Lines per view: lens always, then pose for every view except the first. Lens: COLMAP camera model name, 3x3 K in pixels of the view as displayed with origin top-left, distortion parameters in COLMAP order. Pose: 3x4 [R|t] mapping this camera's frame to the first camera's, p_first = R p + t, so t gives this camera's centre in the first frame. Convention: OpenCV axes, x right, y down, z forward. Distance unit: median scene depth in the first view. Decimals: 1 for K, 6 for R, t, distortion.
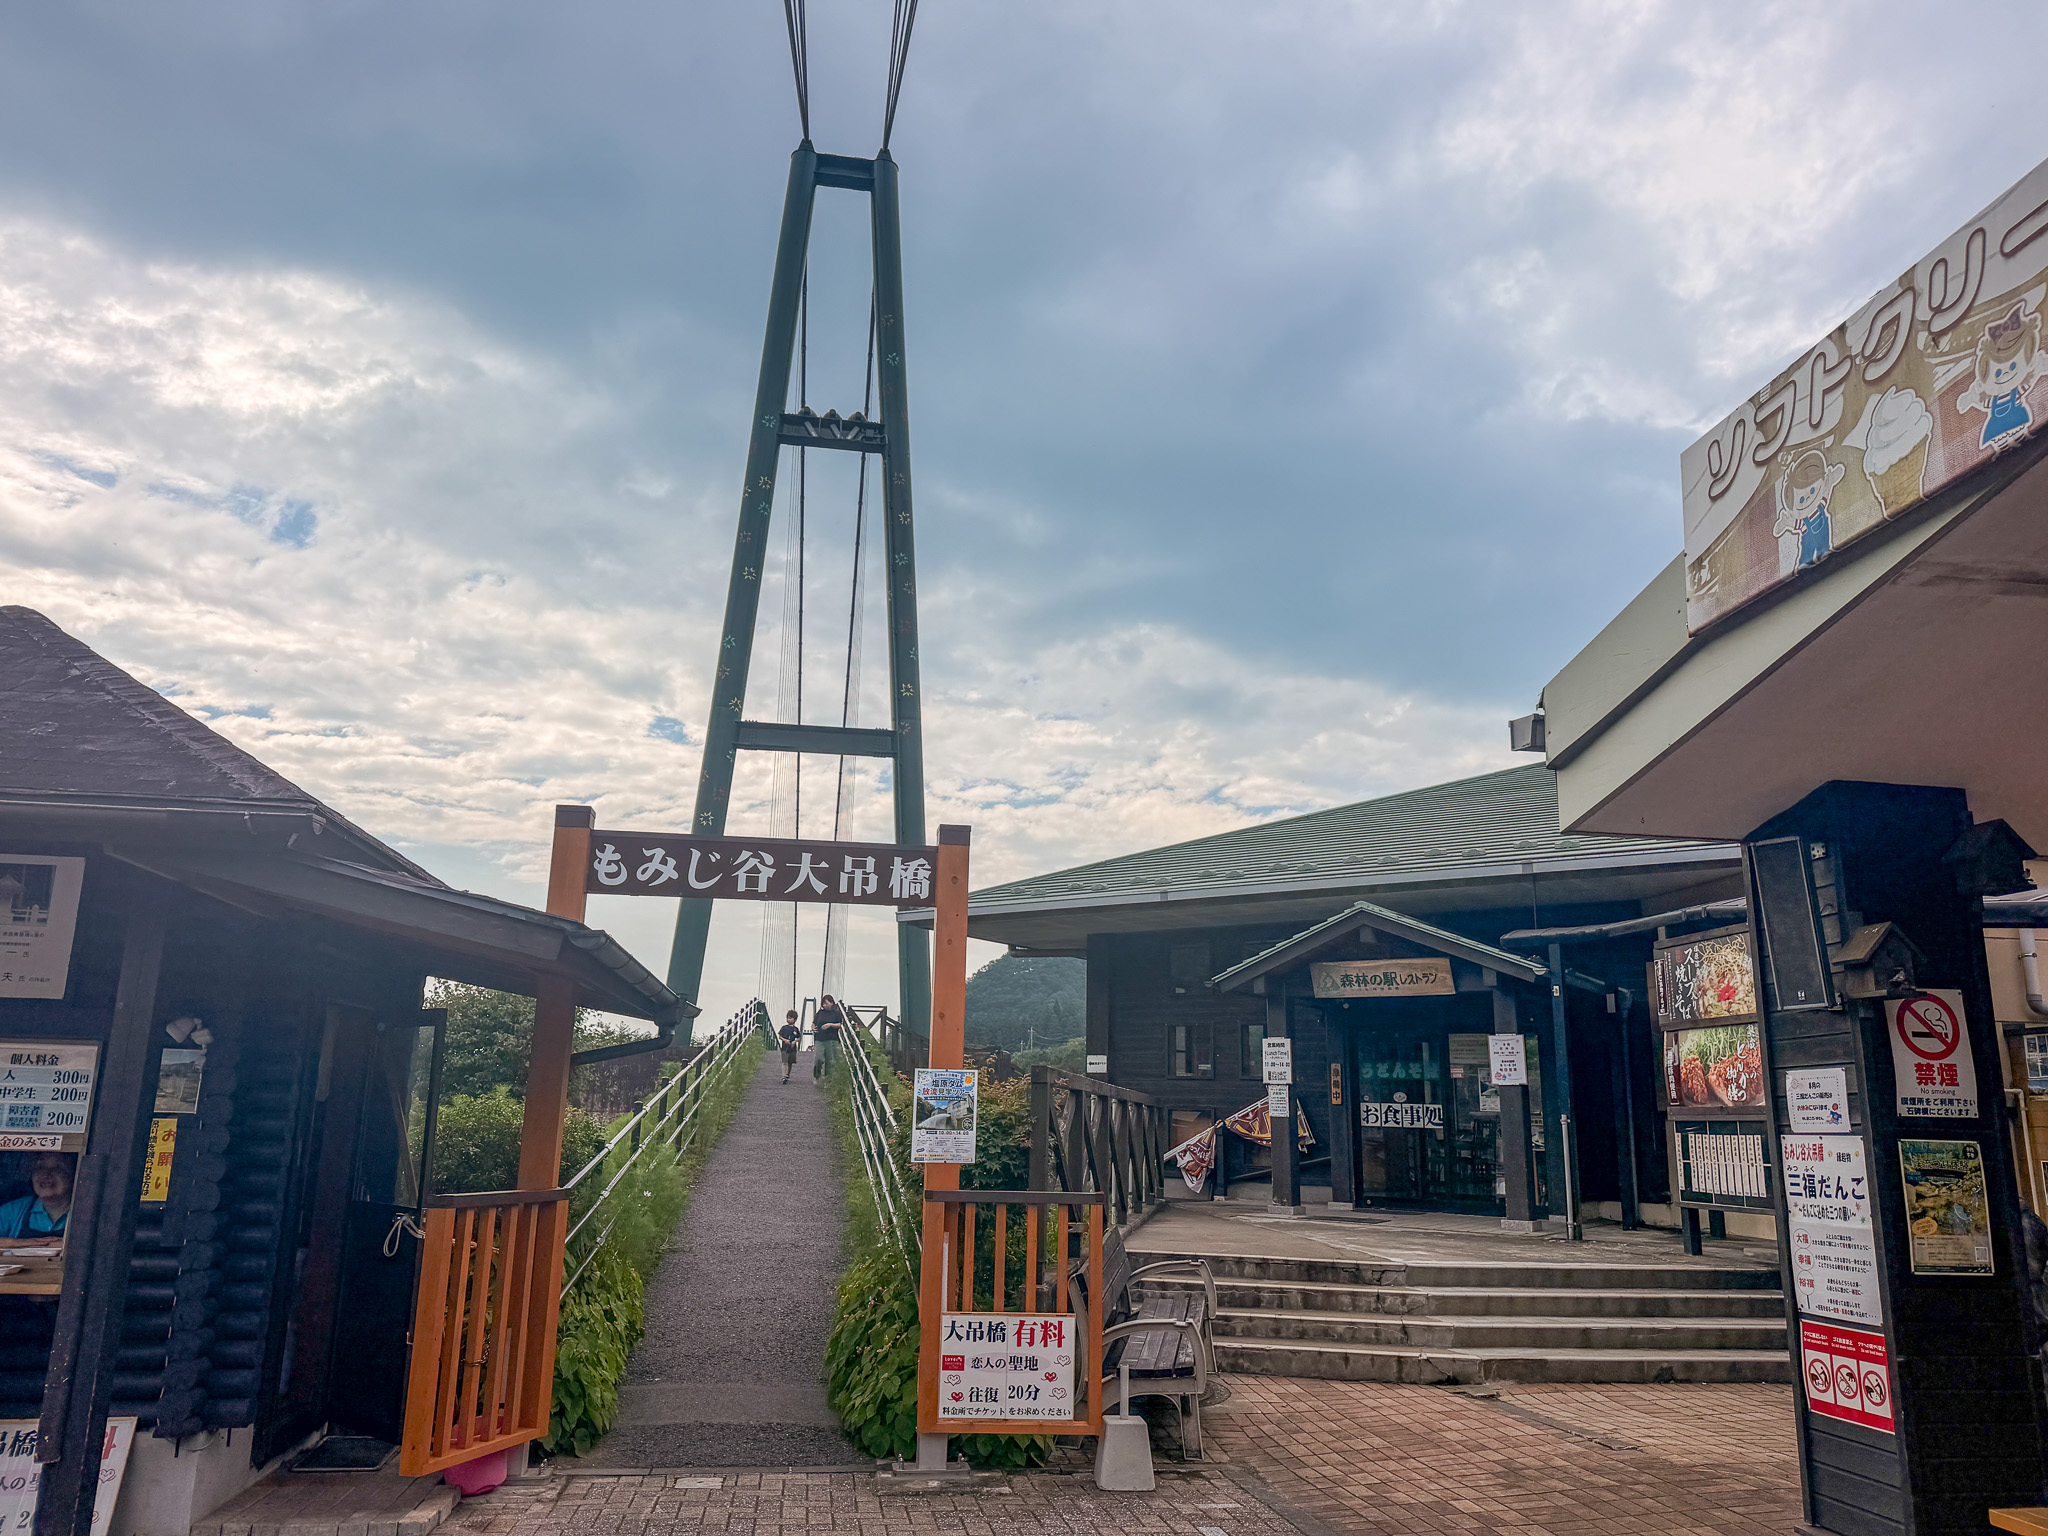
lens RADIAL K [[1447.7, 0, 1022.9], [0, 1447.7, 769.3], [0, 0, 1]] dist [0.006604, -0.010739]
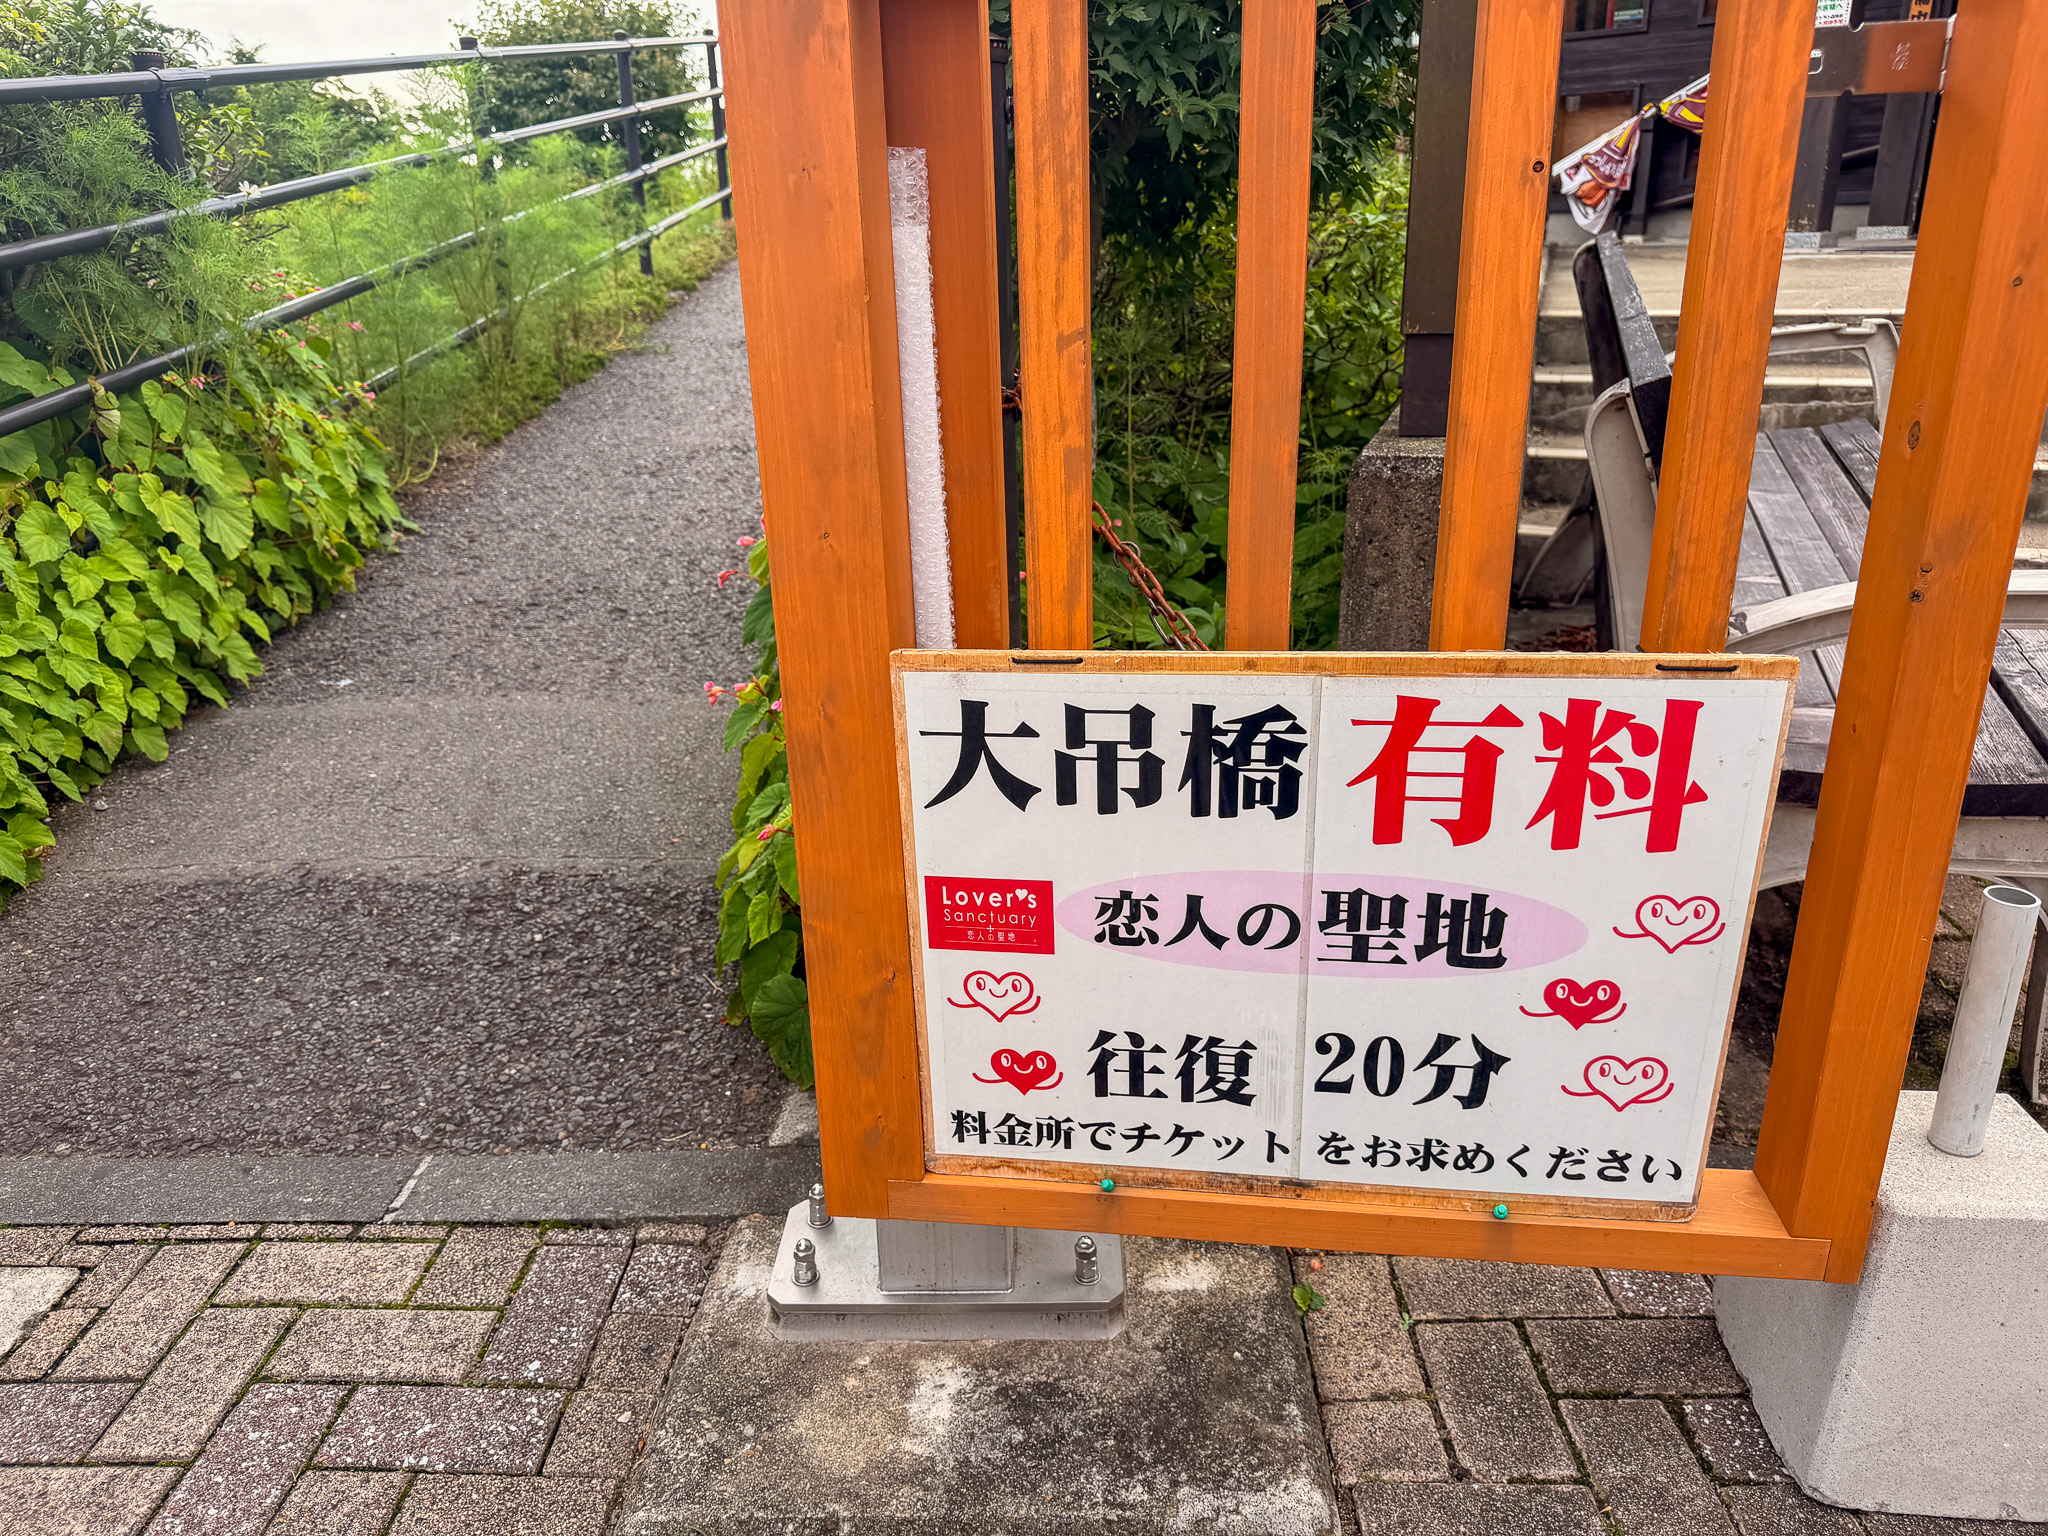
lens RADIAL K [[1447.7, 0, 1009.6], [0, 1447.7, 757.2], [0, 0, 1]] dist [0.006604, -0.010739]
pose [[0.981772, 0.013537, -0.189582, -0.009710], [0.094925, 0.829228, 0.550791, 0.216077], [0.164662, -0.558747, 0.812827, 0.627454]]
